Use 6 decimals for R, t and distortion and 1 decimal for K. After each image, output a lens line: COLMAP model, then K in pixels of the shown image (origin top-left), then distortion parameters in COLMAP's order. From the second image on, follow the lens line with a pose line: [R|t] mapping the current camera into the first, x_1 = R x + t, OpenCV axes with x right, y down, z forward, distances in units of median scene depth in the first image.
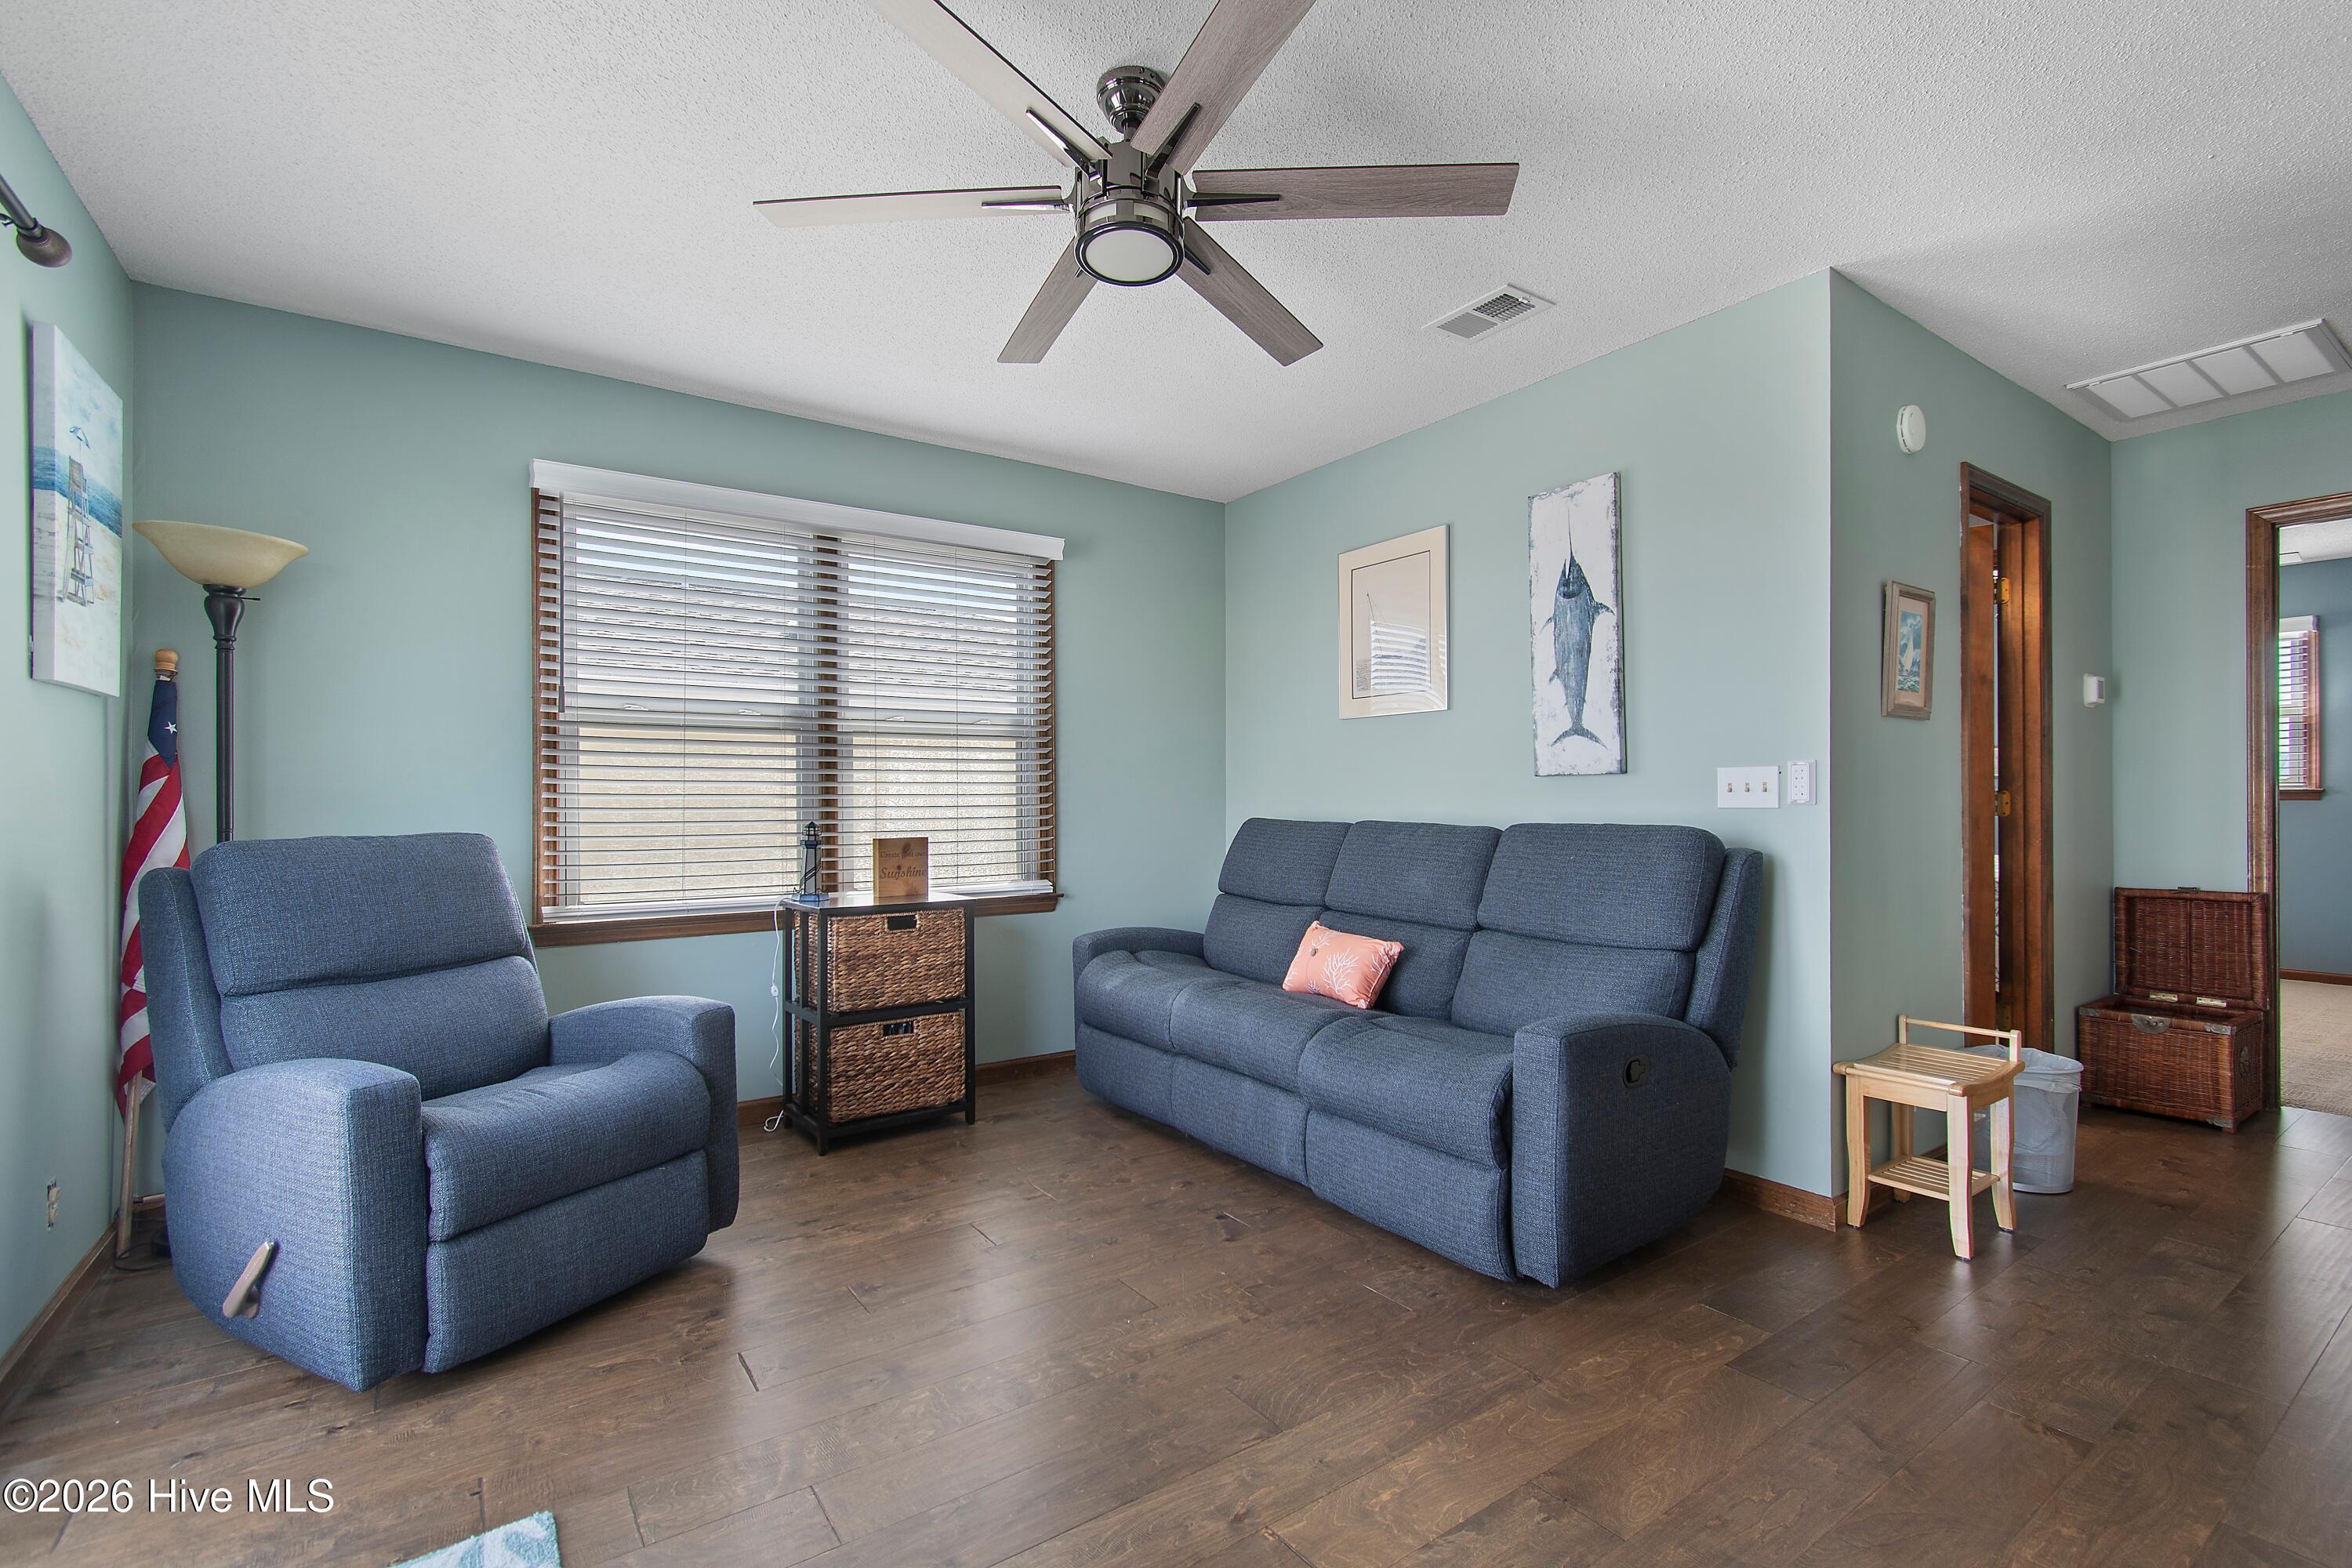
lens RADIAL K [[1039.0, 0, 1183.6], [0, 1039.0, 794.9], [0, 0, 1]] dist [-0.000781, -0.000056]
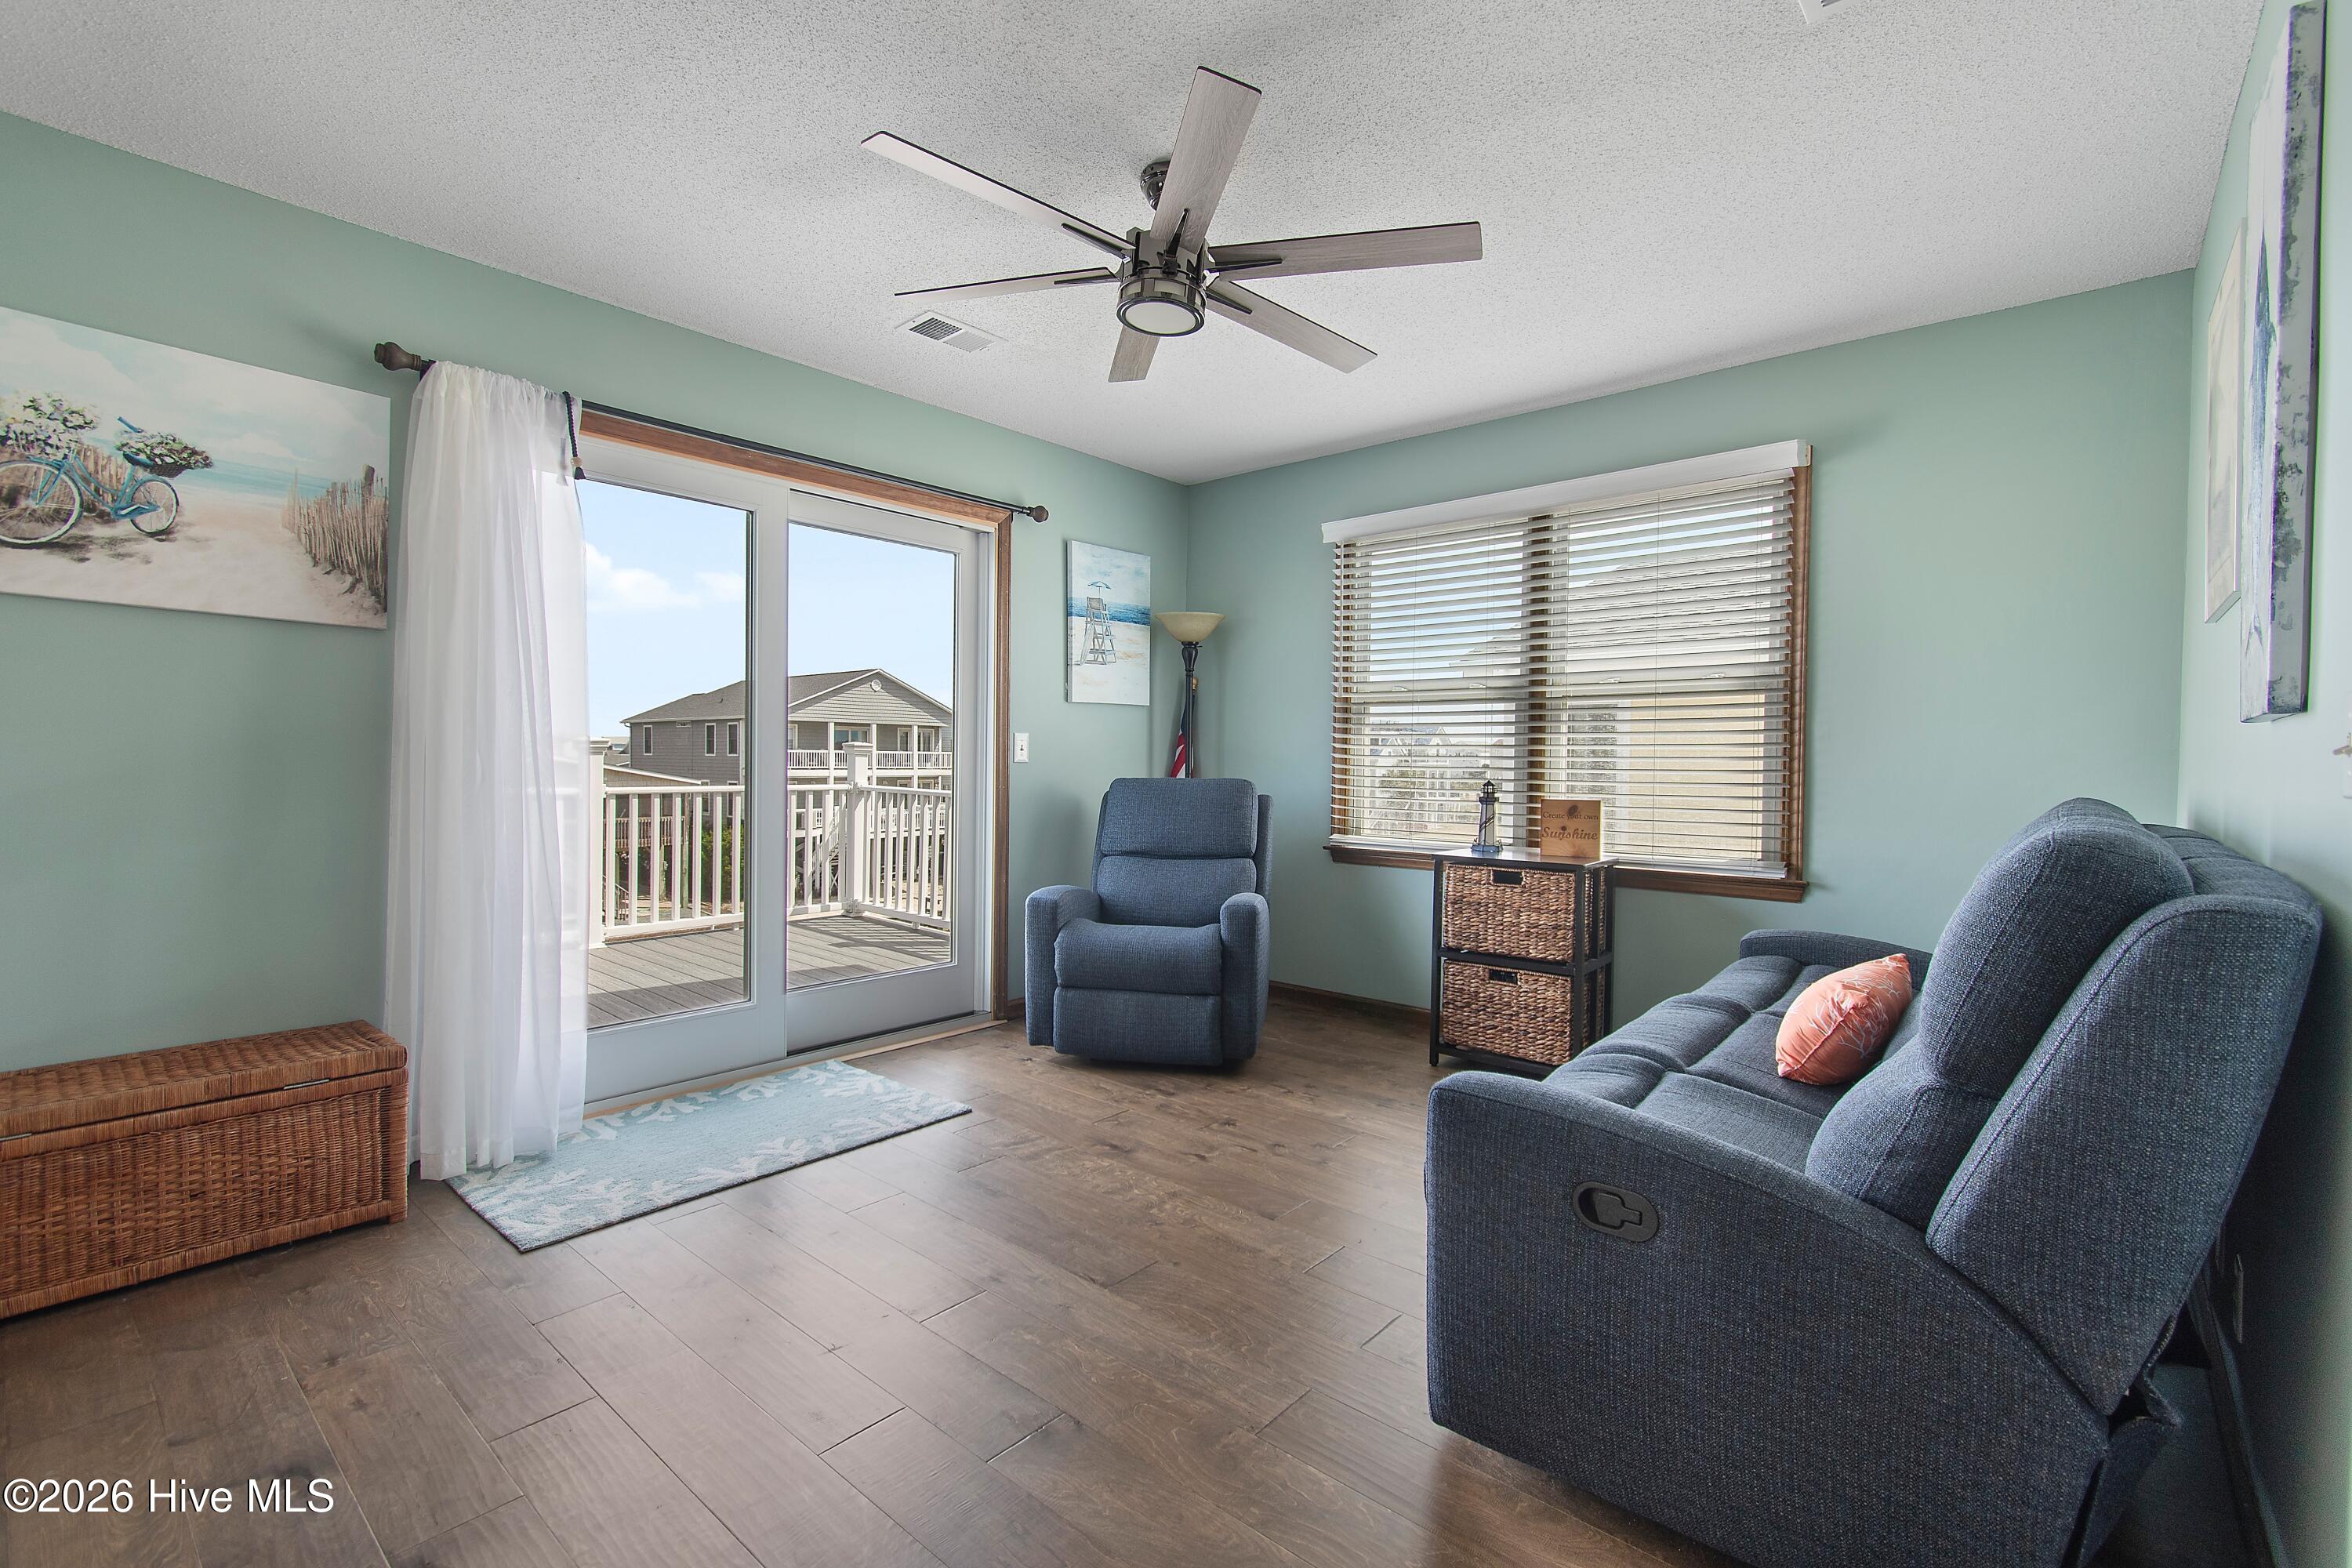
lens RADIAL K [[1034.5, 0, 1177.2], [0, 1034.5, 763.3], [0, 0, 1]] dist [-0.001149, -0.000360]
pose [[0.238279, 0.009396, -0.971151, 0.676594], [-0.006219, 0.999947, 0.008148, -0.000015], [0.971177, 0.004098, 0.238325, 0.425103]]
